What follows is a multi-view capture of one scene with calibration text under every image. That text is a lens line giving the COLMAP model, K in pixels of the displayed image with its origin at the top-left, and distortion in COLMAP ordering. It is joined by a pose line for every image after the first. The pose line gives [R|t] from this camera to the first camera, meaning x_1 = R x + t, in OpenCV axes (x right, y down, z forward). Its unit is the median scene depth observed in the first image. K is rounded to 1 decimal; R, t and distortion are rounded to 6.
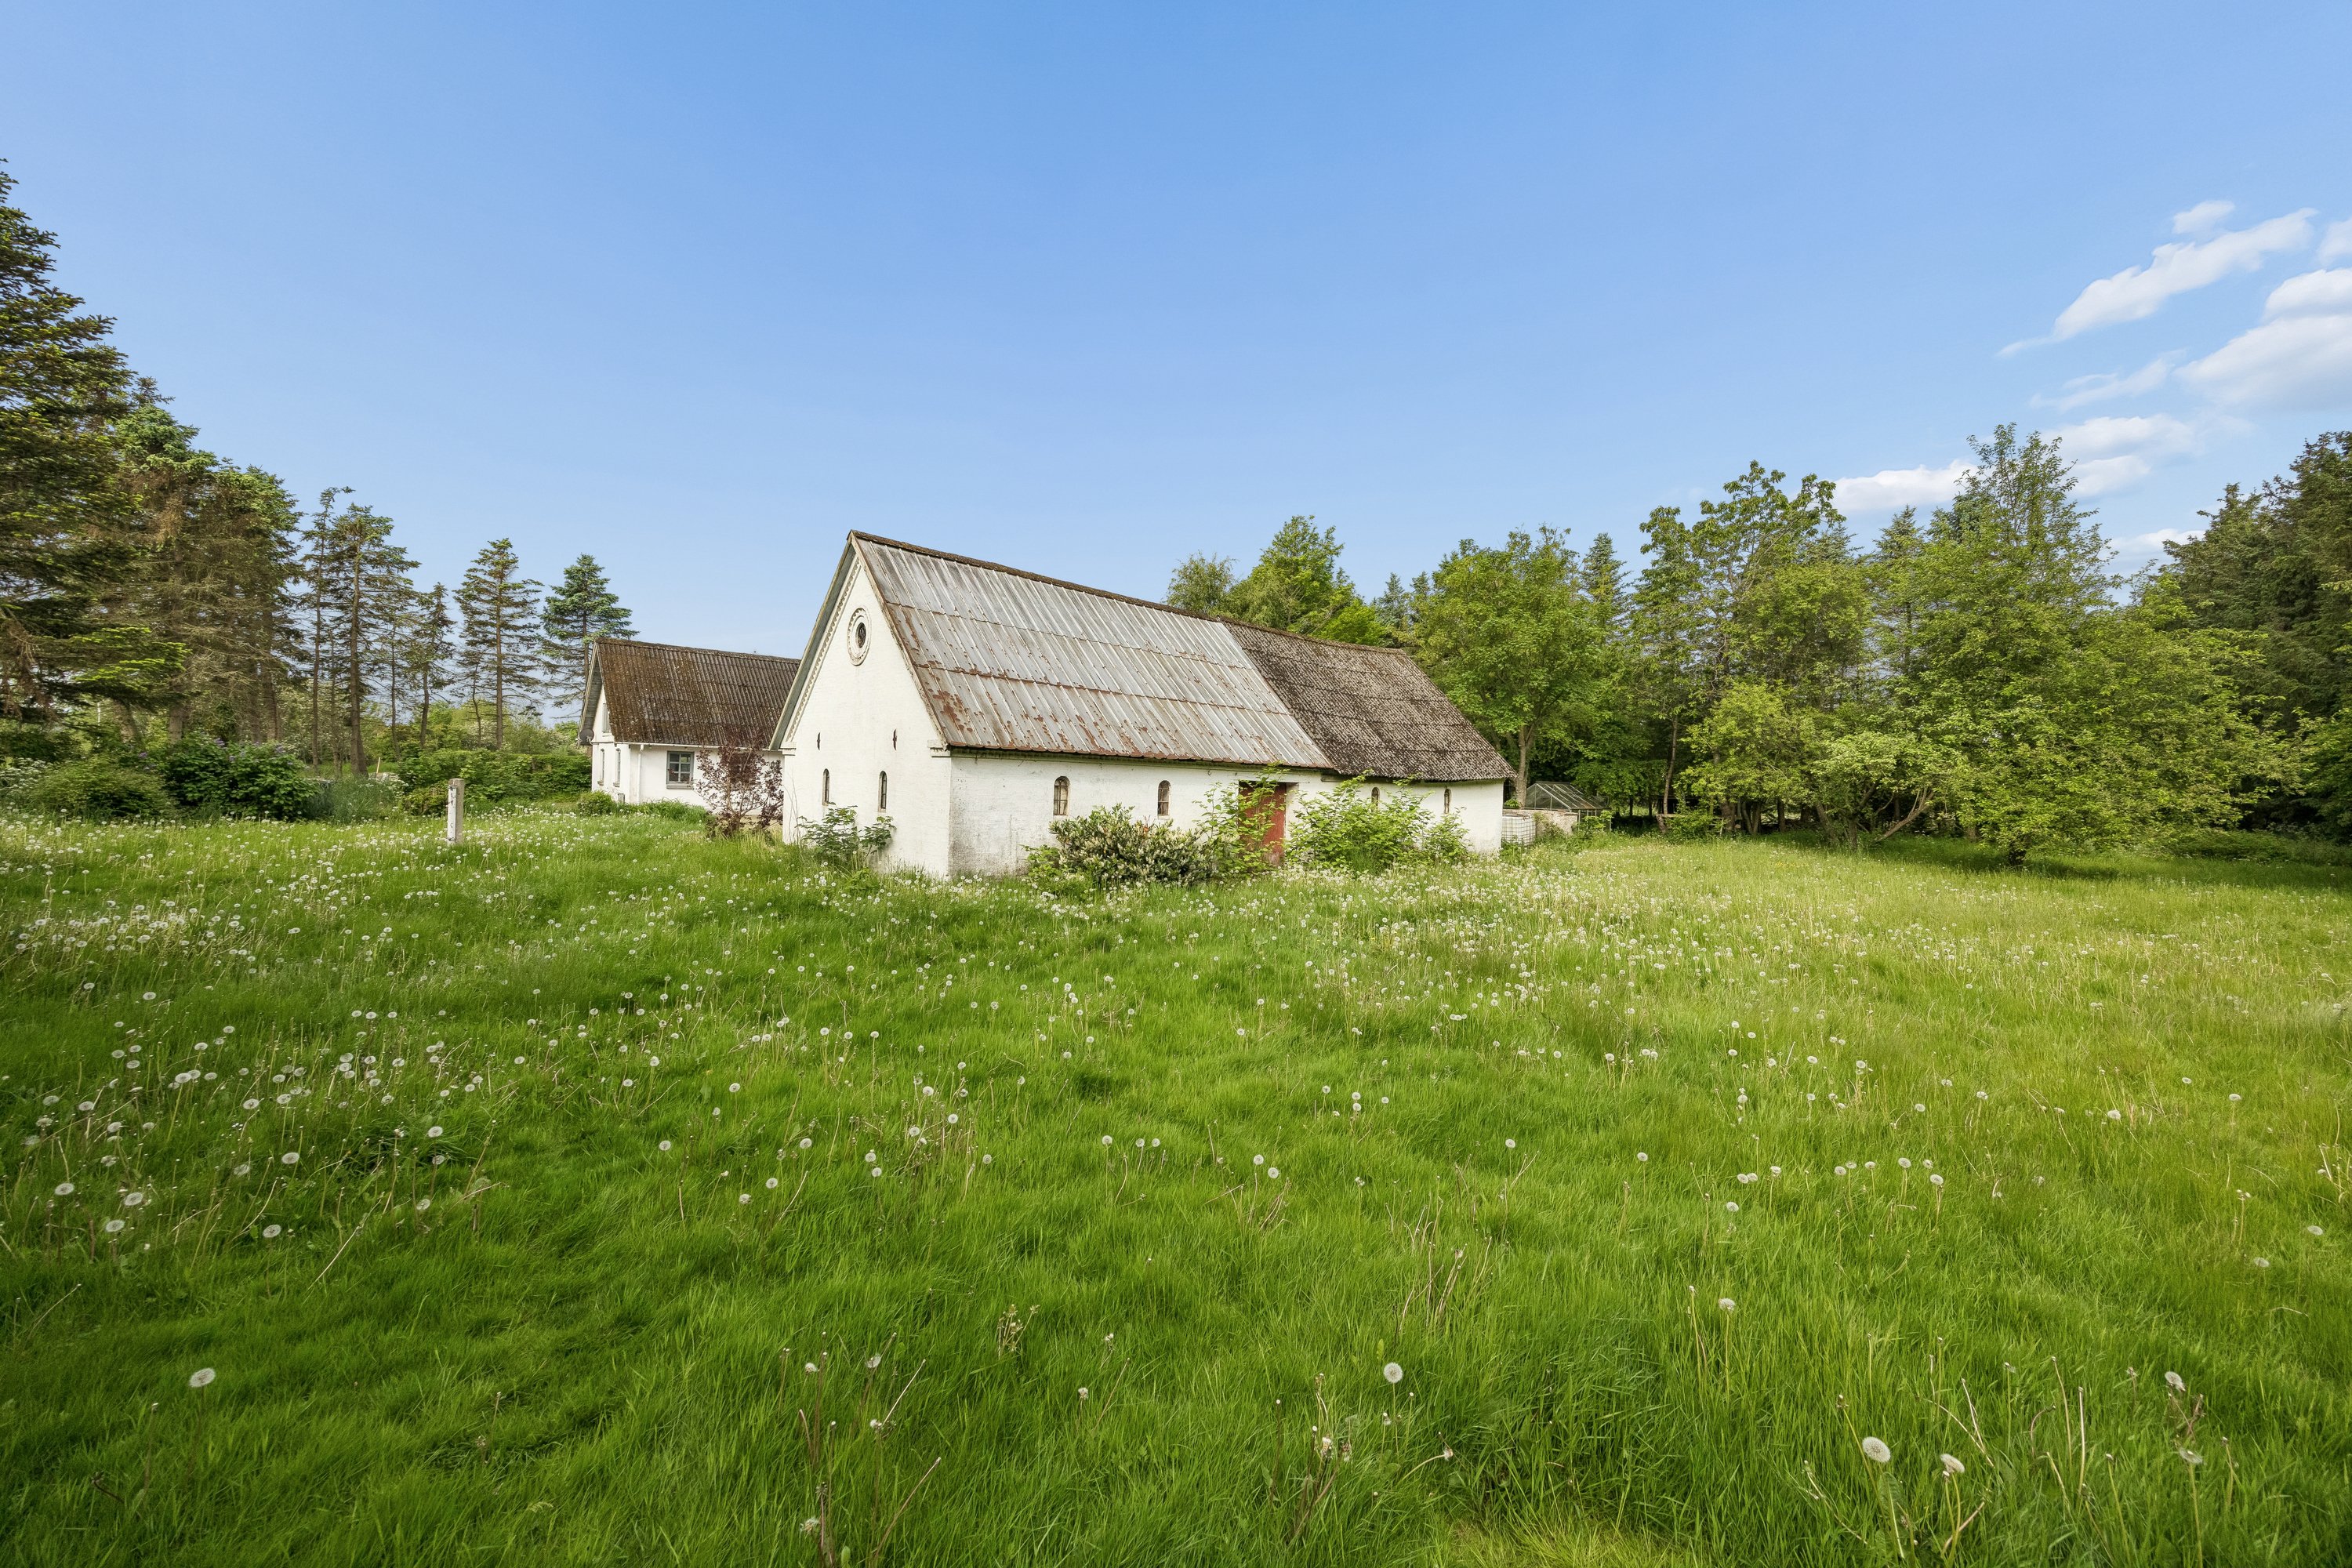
lens RADIAL K [[941.7, 0, 1179.6], [0, 941.7, 785.7], [0, 0, 1]] dist [-0.002520, -0.000291]
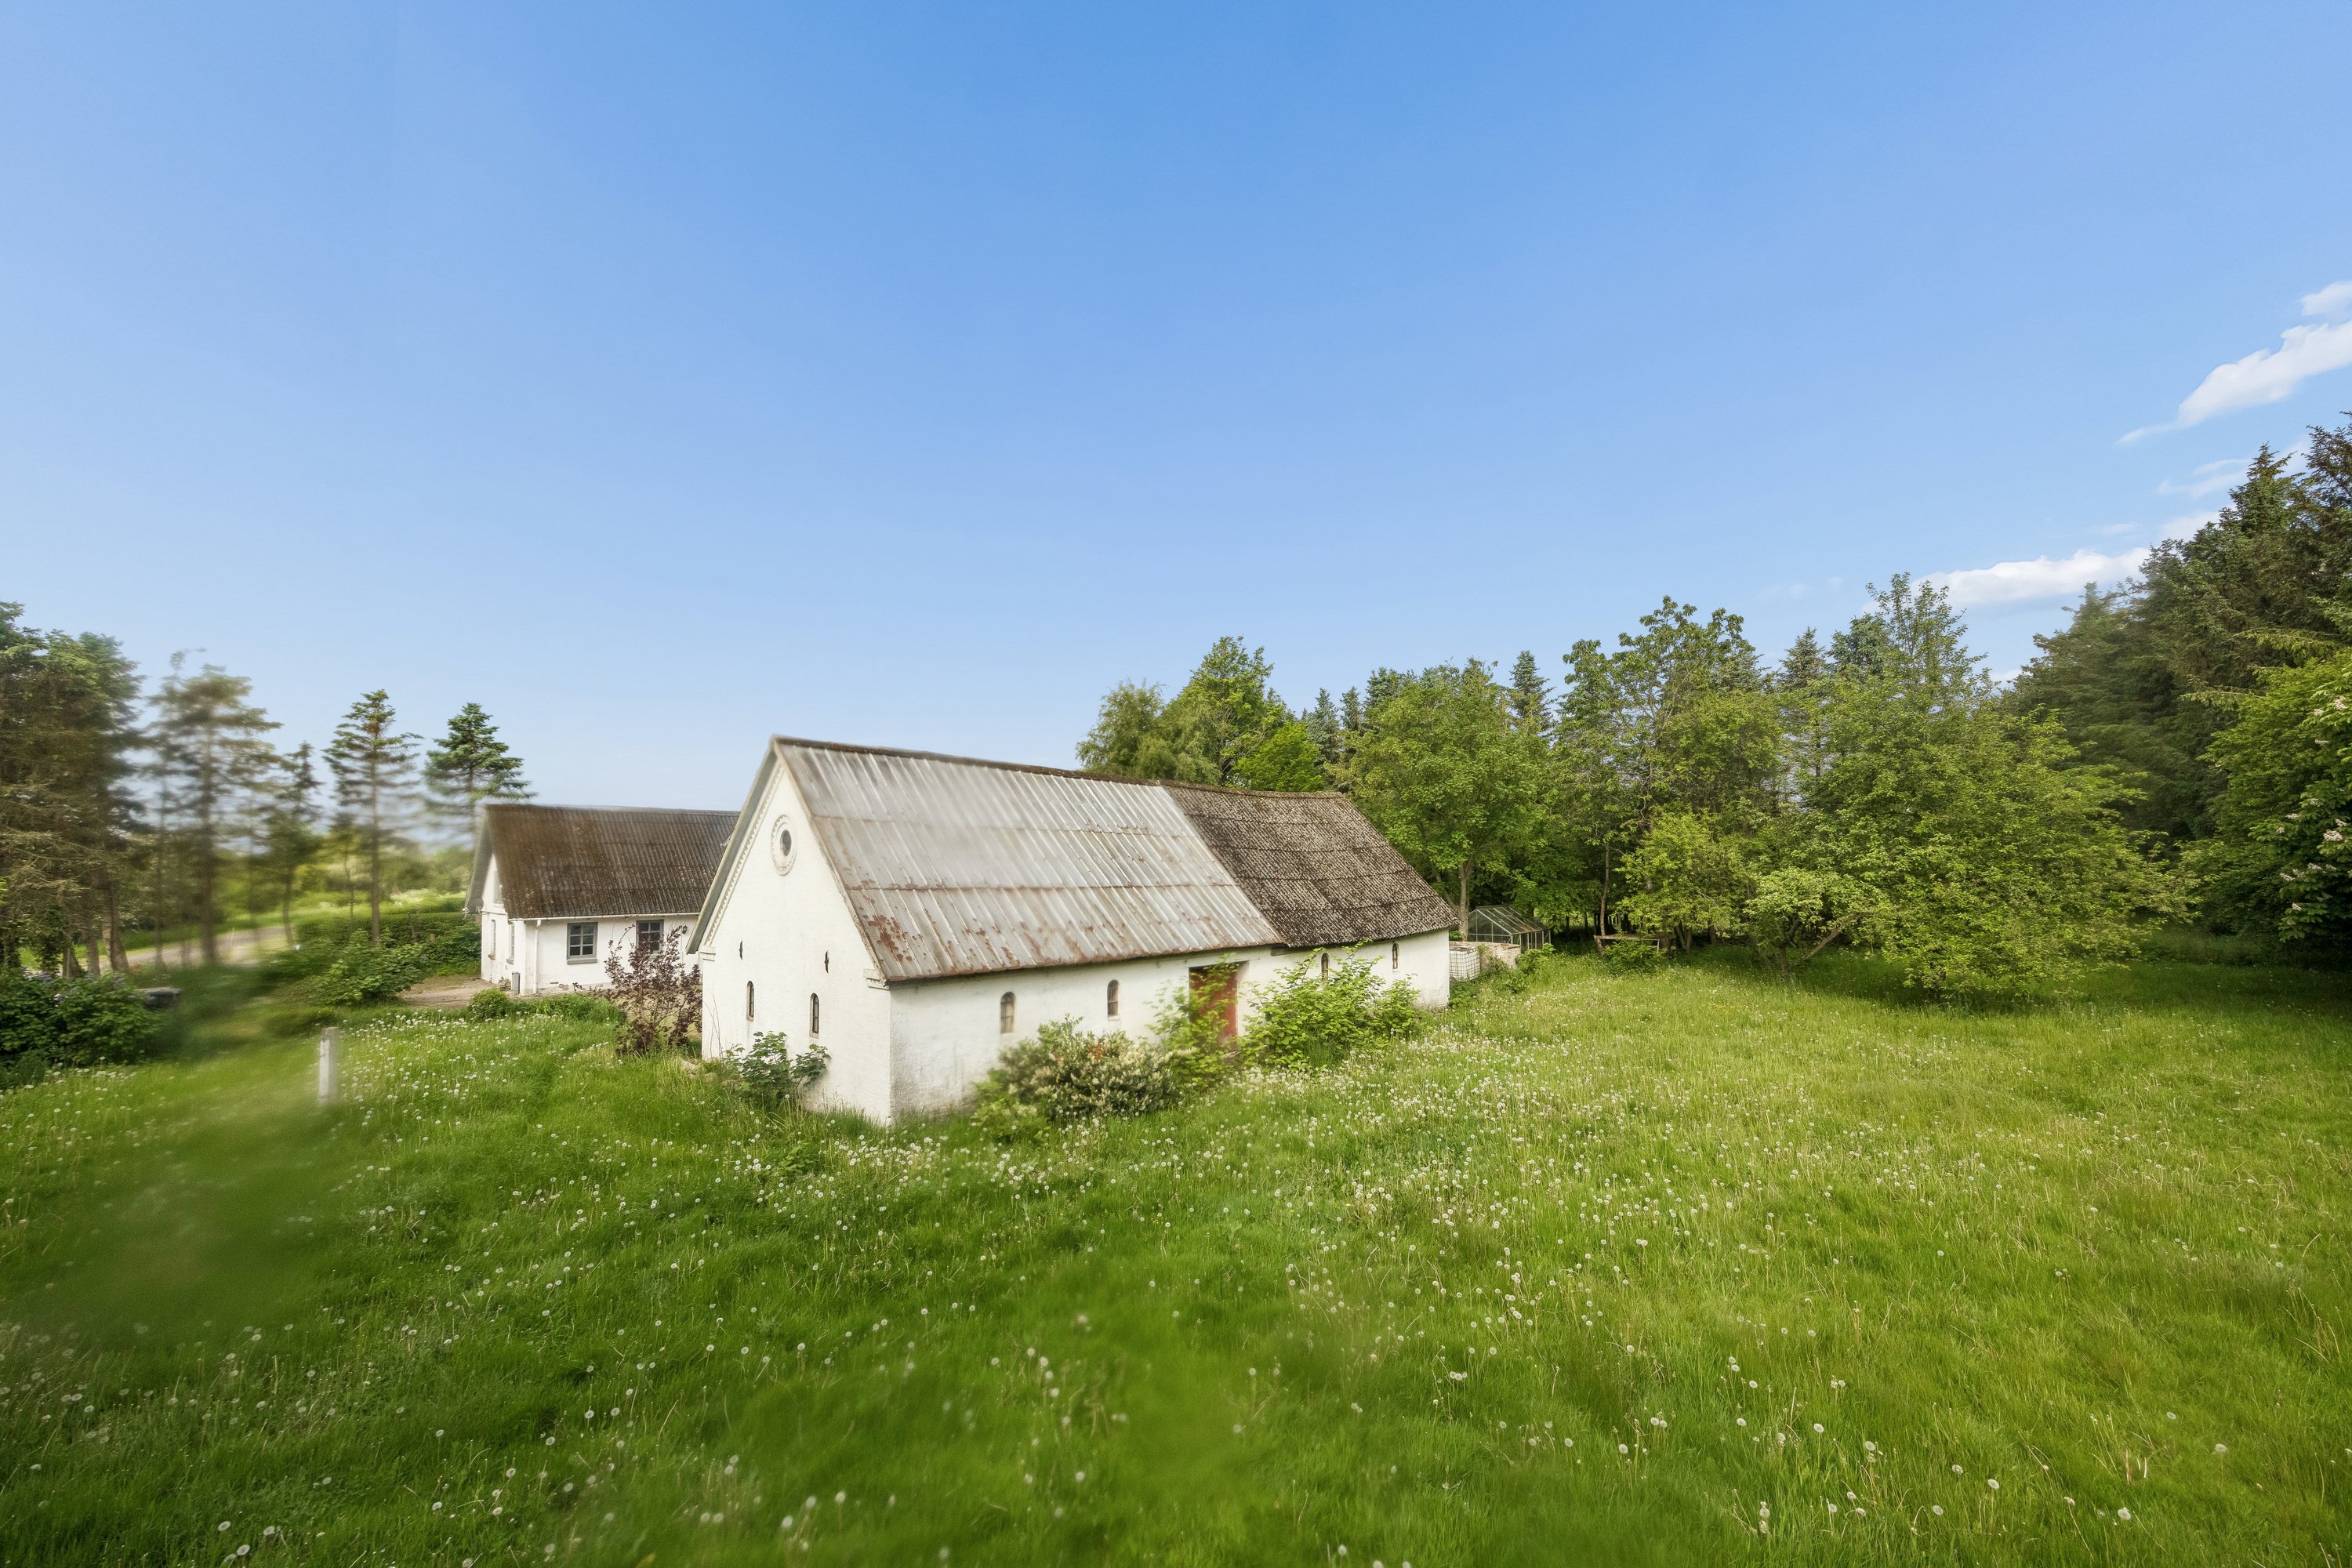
lens RADIAL K [[941.7, 0, 1157.8], [0, 941.7, 690.0], [0, 0, 1]] dist [-0.002520, -0.000291]
pose [[0.996279, -0.036032, 0.078296, -0.030829], [0.039583, 0.998234, -0.044293, -0.224175], [-0.076562, 0.047227, 0.995946, 0.021086]]
